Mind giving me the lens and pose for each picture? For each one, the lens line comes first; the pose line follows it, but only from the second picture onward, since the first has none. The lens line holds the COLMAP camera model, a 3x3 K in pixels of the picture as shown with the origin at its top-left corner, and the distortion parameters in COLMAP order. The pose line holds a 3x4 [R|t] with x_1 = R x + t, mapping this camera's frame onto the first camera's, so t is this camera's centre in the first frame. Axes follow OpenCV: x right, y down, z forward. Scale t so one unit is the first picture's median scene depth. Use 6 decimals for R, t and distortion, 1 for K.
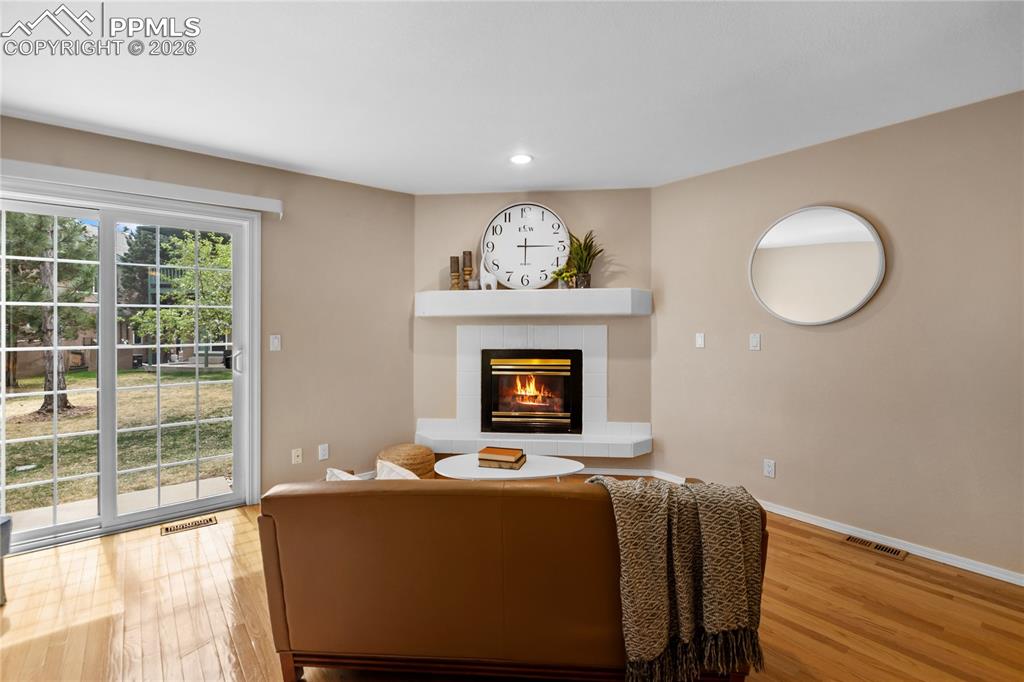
lens RADIAL K [[469.7, 0, 505.3], [0, 469.7, 322.6], [0, 0, 1]] dist [0.008247, 0.000081]
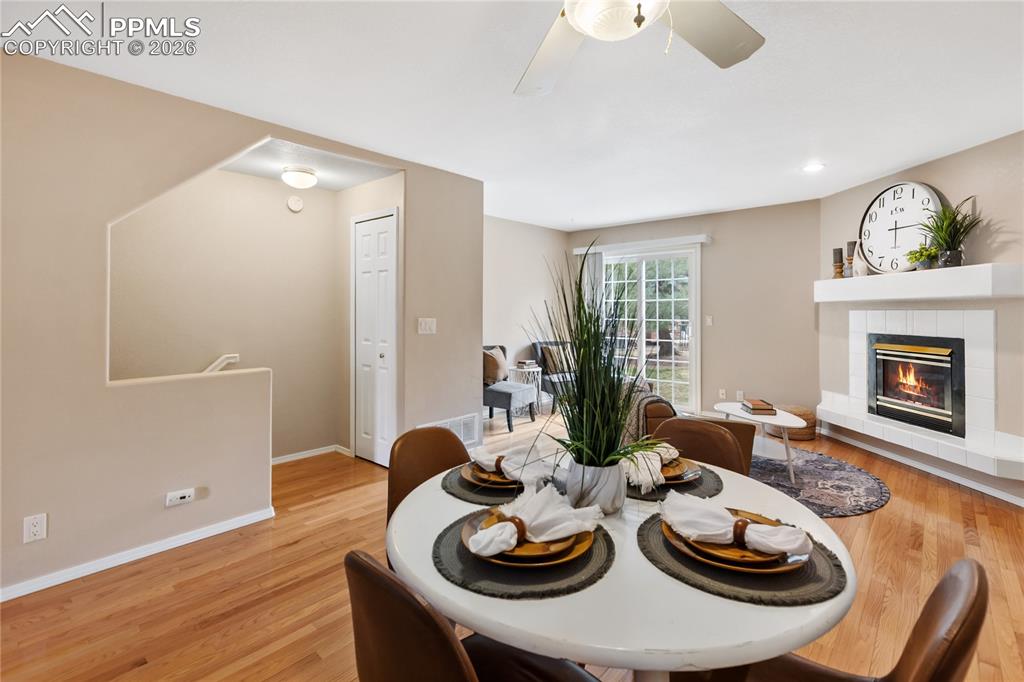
lens RADIAL K [[471.0, 0, 513.2], [0, 471.0, 309.2], [0, 0, 1]] dist [0.000453, -0.000326]
pose [[0.158512, -0.002315, -0.987354, 0.876476], [0.000542, 0.999997, -0.002258, 0.005472], [0.987357, -0.000177, 0.158513, 0.063108]]
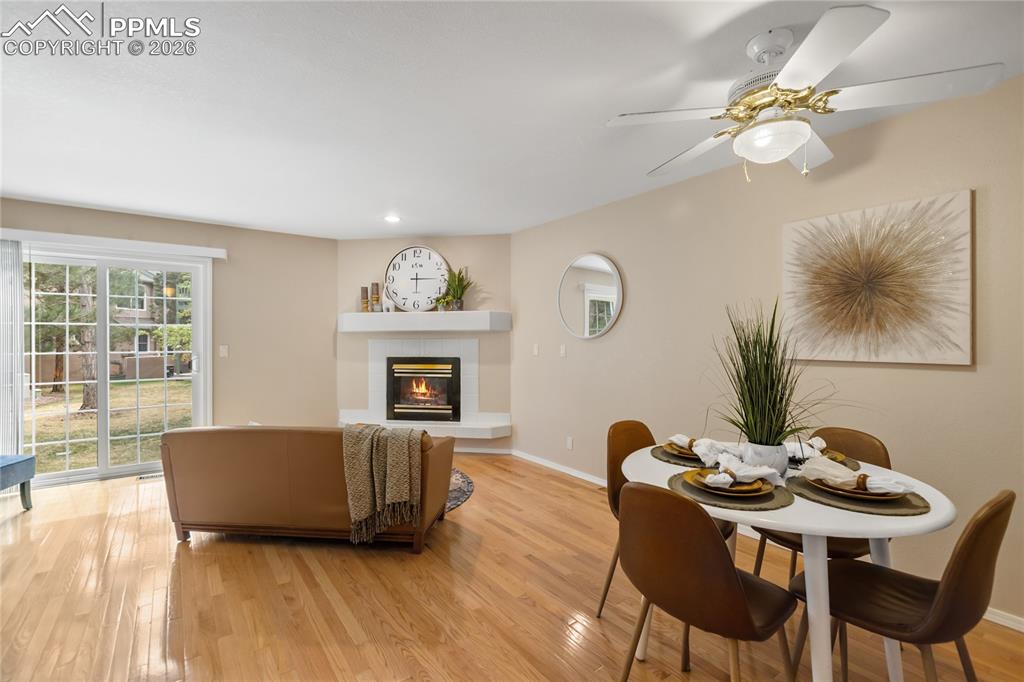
lens RADIAL K [[465.9, 0, 510.5], [0, 465.9, 336.6], [0, 0, 1]] dist [0.004808, 0.000574]
pose [[0.998982, 0.001442, -0.045092, 0.364232], [-0.001440, 0.999999, 0.000077, -0.001016], [0.045092, -0.000012, 0.998983, -0.295366]]
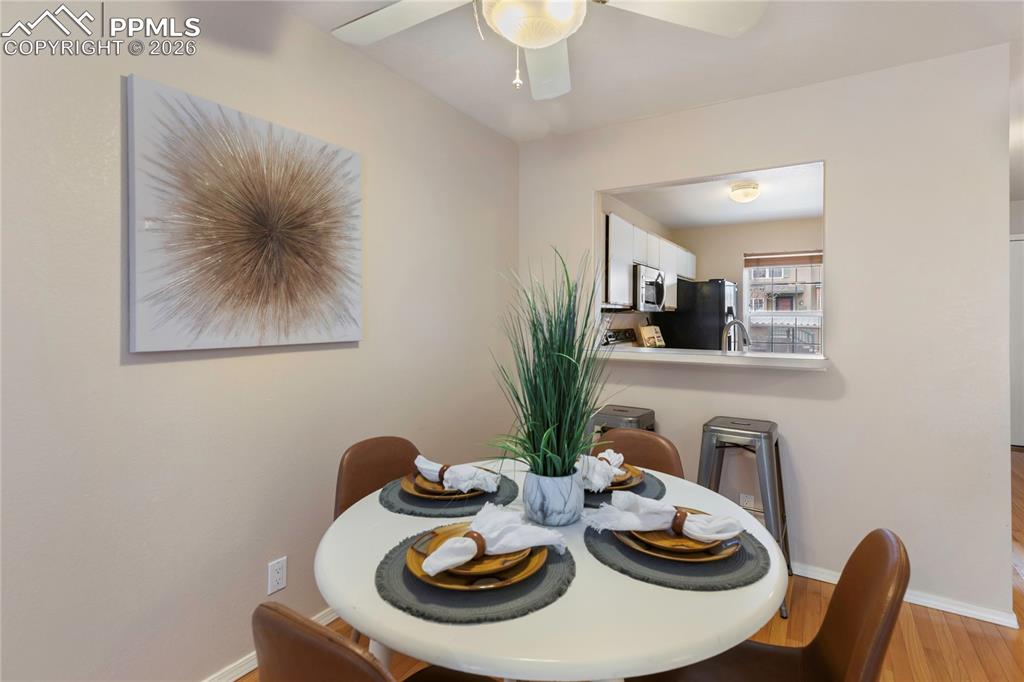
lens RADIAL K [[466.6, 0, 512.7], [0, 466.6, 323.8], [0, 0, 1]] dist [0.001599, -0.000019]
pose [[-0.306881, -0.011021, 0.951684, 0.332352], [-0.000638, 0.999935, 0.011374, 0.006989], [-0.951748, 0.002883, -0.306868, 0.268938]]
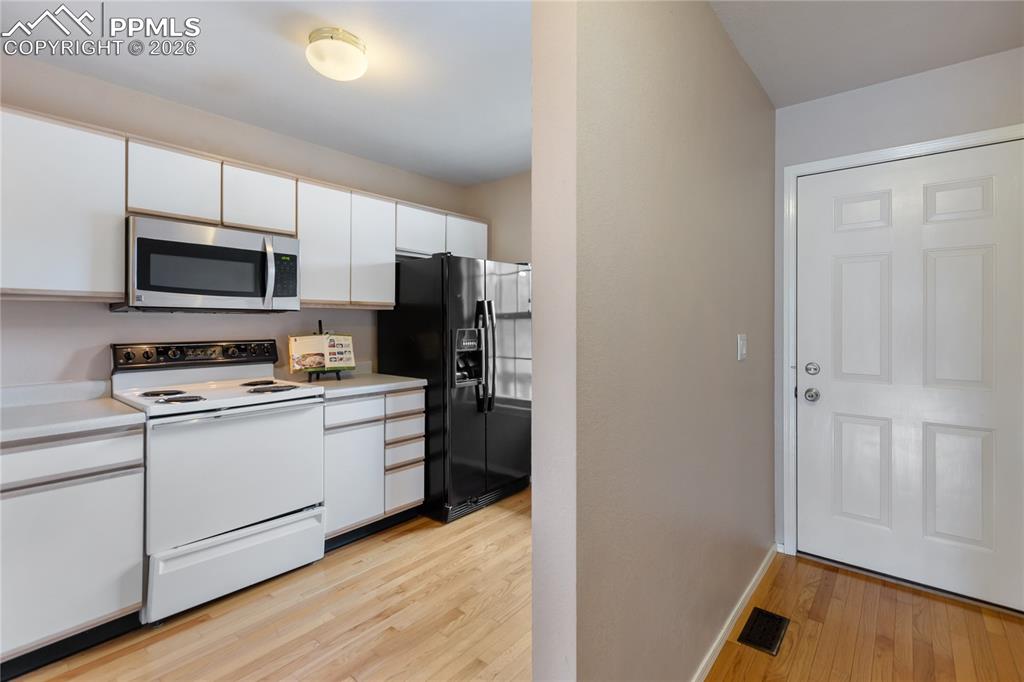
lens RADIAL K [[469.7, 0, 505.3], [0, 469.7, 322.6], [0, 0, 1]] dist [0.008247, 0.000081]
pose [[-0.188378, -0.004289, 0.982087, 0.653442], [-0.004215, 0.999985, 0.003559, 0.000861], [-0.982088, -0.003469, -0.188393, -0.611884]]
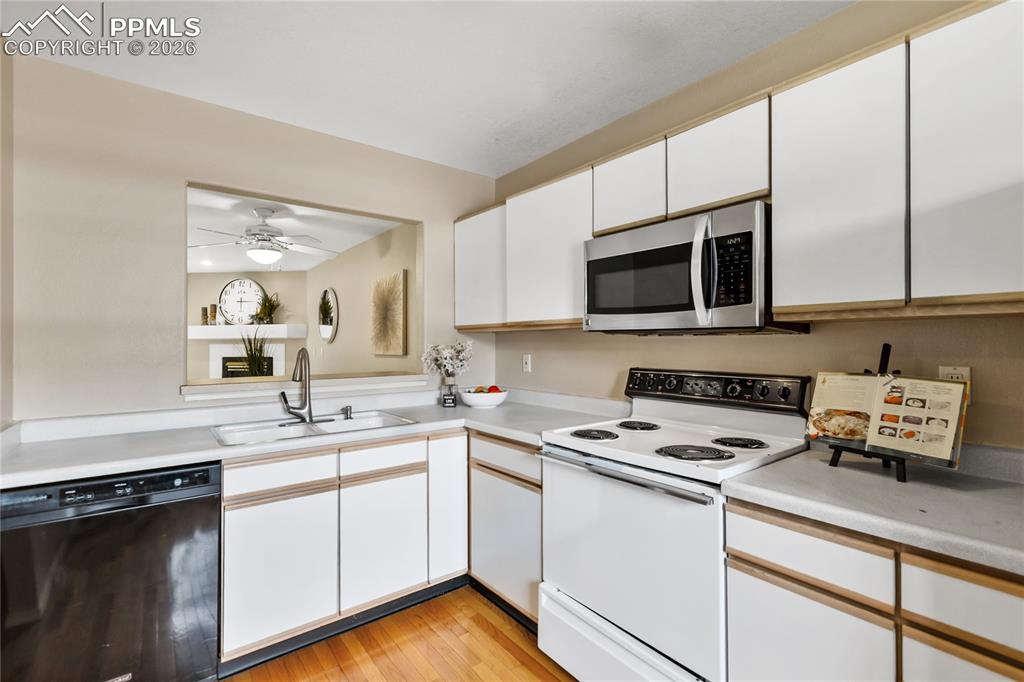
lens RADIAL K [[459.4, 0, 514.8], [0, 459.4, 338.7], [0, 0, 1]] dist [0.002161, 0.000259]
pose [[0.999916, -0.004120, -0.012319, 1.146136], [0.004062, 0.999980, -0.004745, -0.002375], [0.012339, 0.004695, 0.999913, -0.807006]]
